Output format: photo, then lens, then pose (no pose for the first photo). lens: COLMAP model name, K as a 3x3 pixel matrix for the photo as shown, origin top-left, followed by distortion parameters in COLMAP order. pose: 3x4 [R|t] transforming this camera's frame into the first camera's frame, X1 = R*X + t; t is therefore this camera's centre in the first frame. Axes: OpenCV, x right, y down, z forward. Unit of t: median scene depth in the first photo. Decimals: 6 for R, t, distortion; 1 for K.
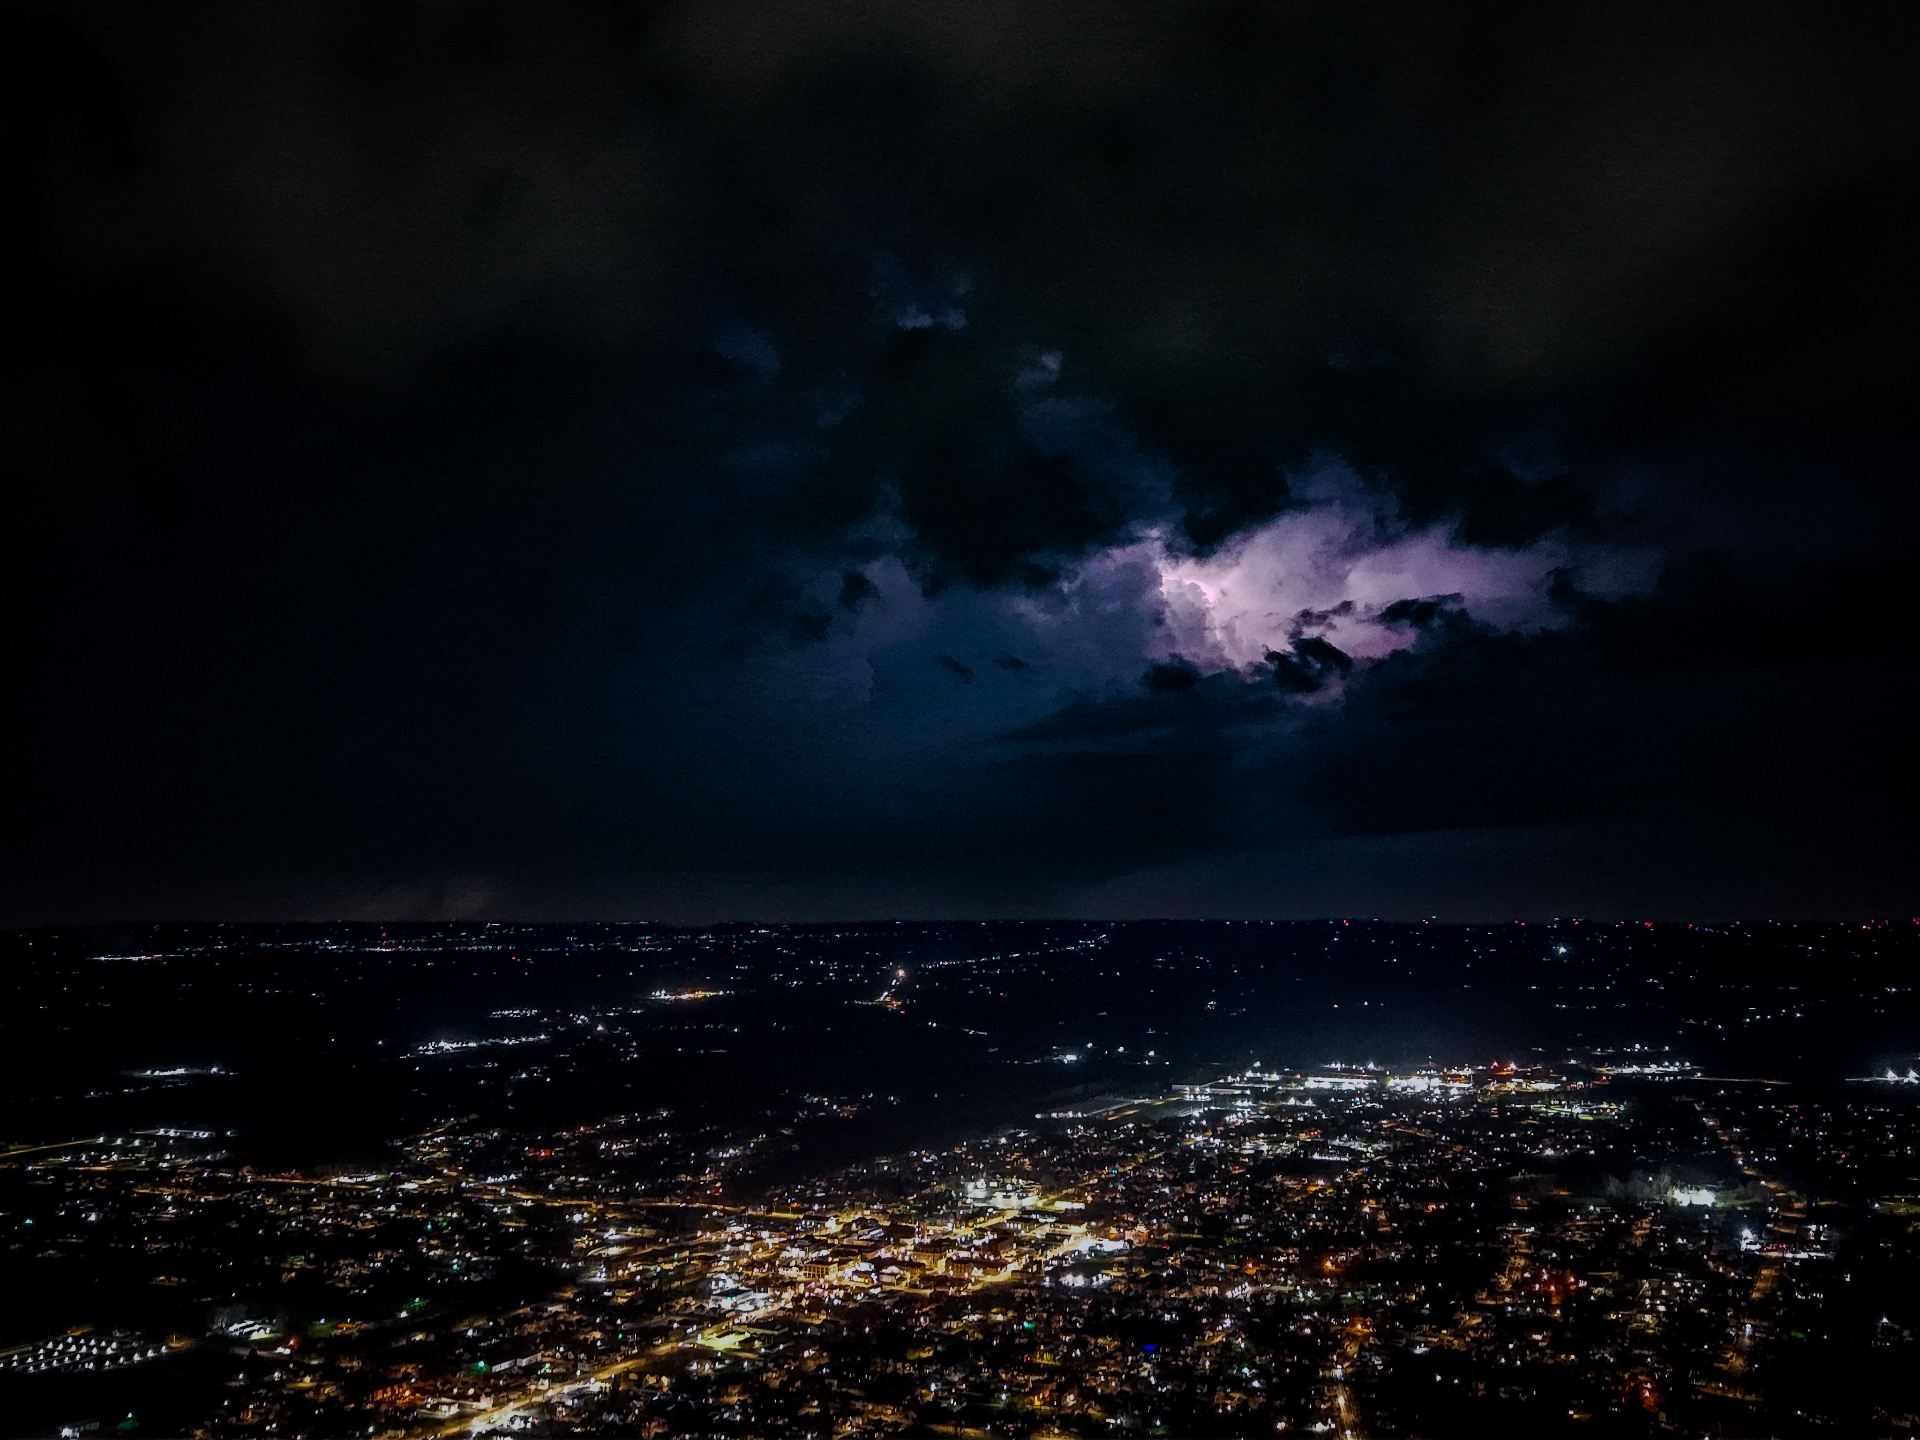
lens RADIAL K [[1295.9, 0, 960.0], [0, 1295.9, 720.0], [0, 0, 1]] dist [0.009158, -0.005432]
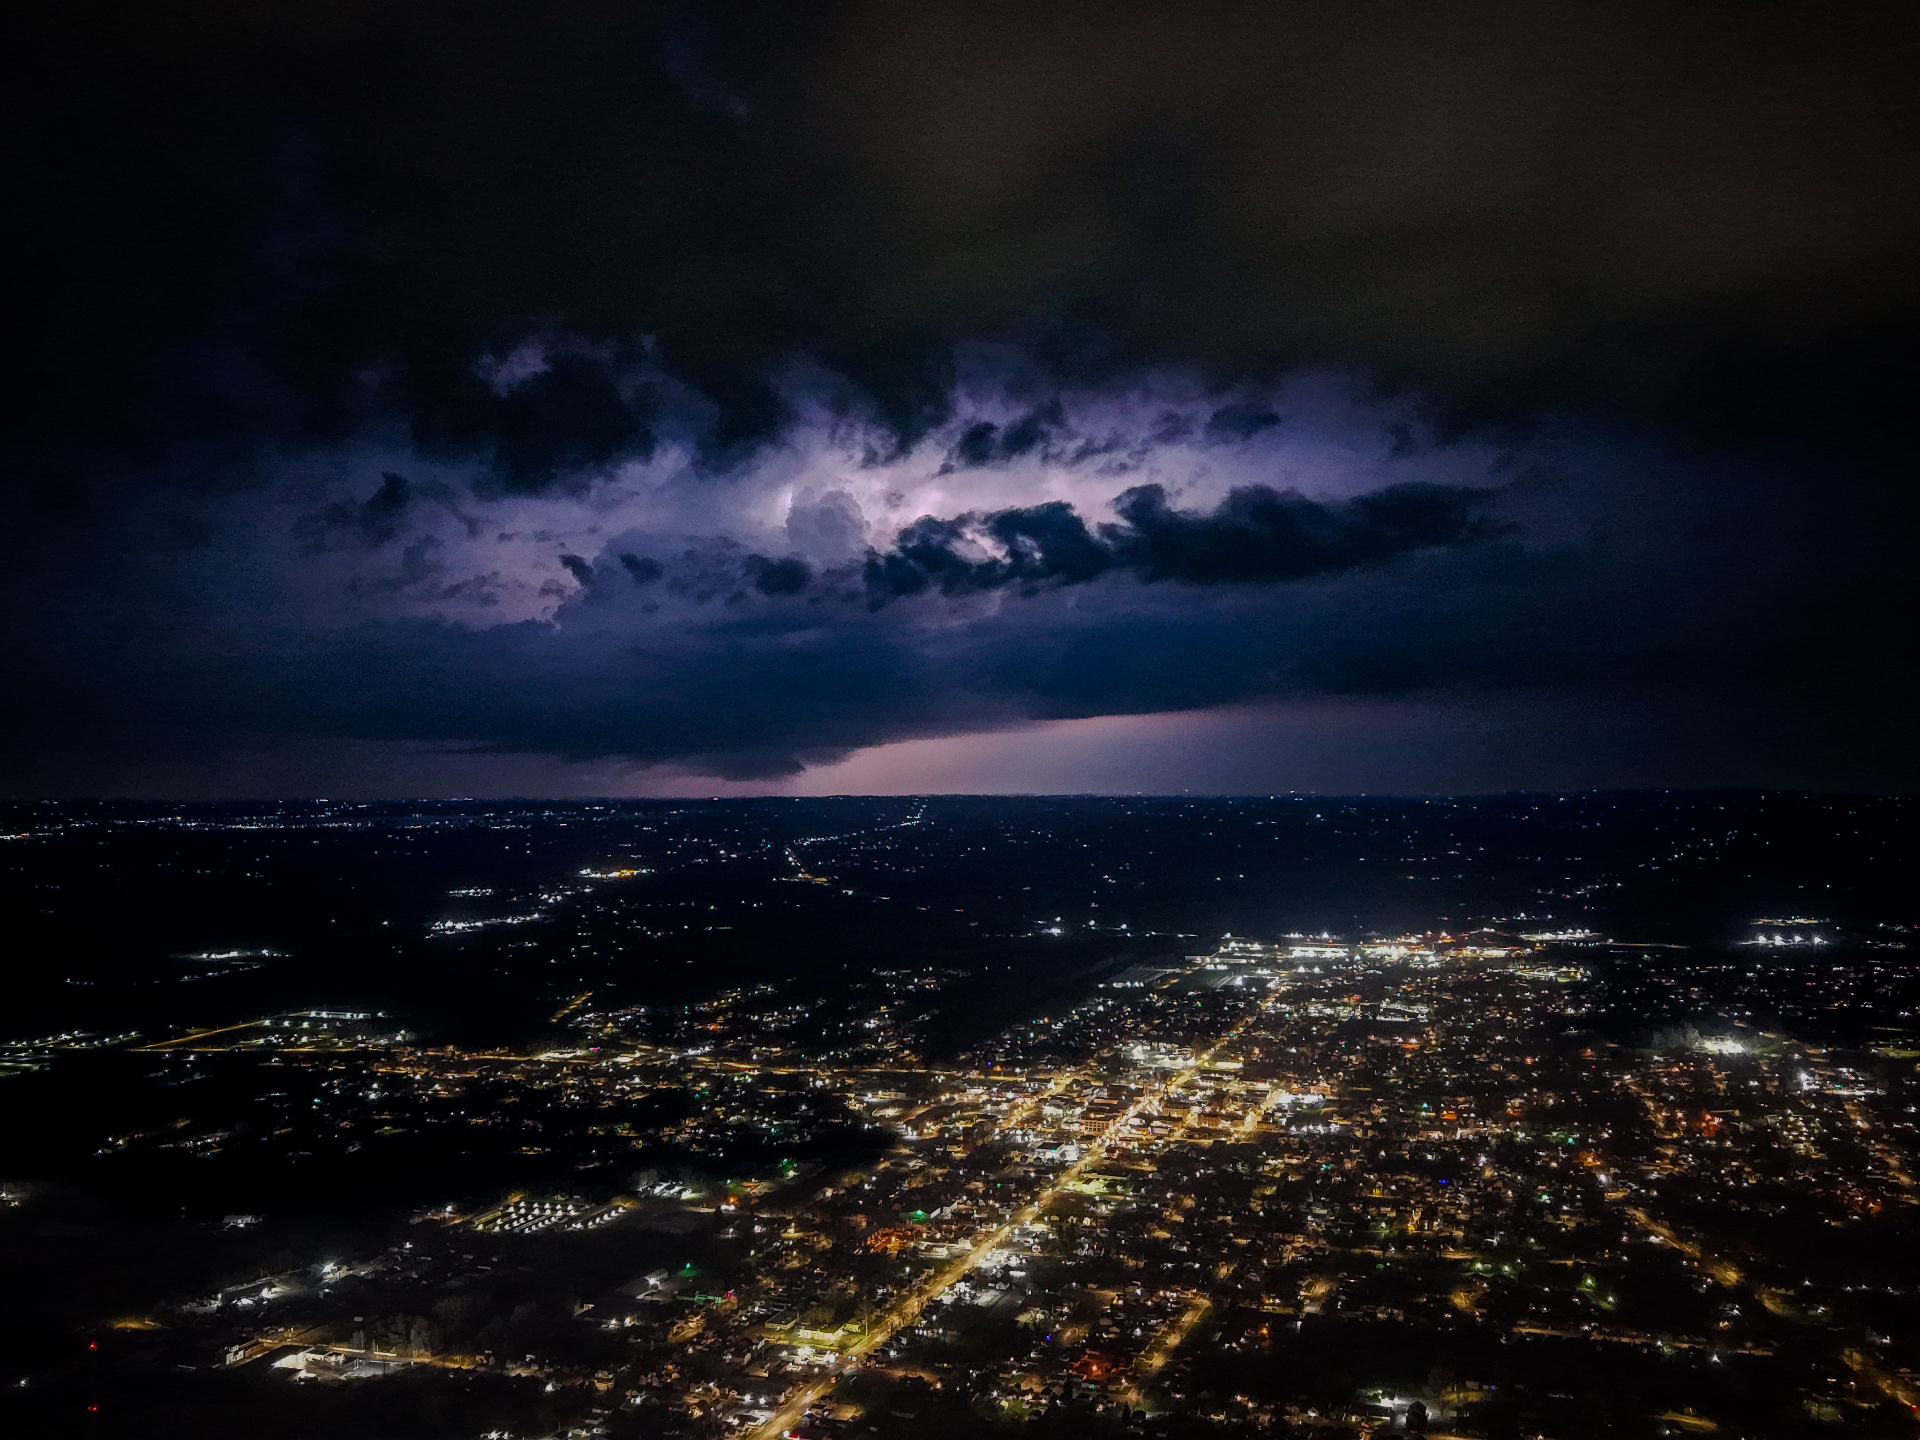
lens RADIAL K [[1295.9, 0, 960.0], [0, 1295.9, 720.0], [0, 0, 1]] dist [0.009158, -0.005432]
pose [[0.991315, 0.011702, 0.130984, -0.188483], [-0.023904, 0.995474, 0.091974, -0.007778], [-0.129315, -0.094307, 0.987109, -0.018284]]
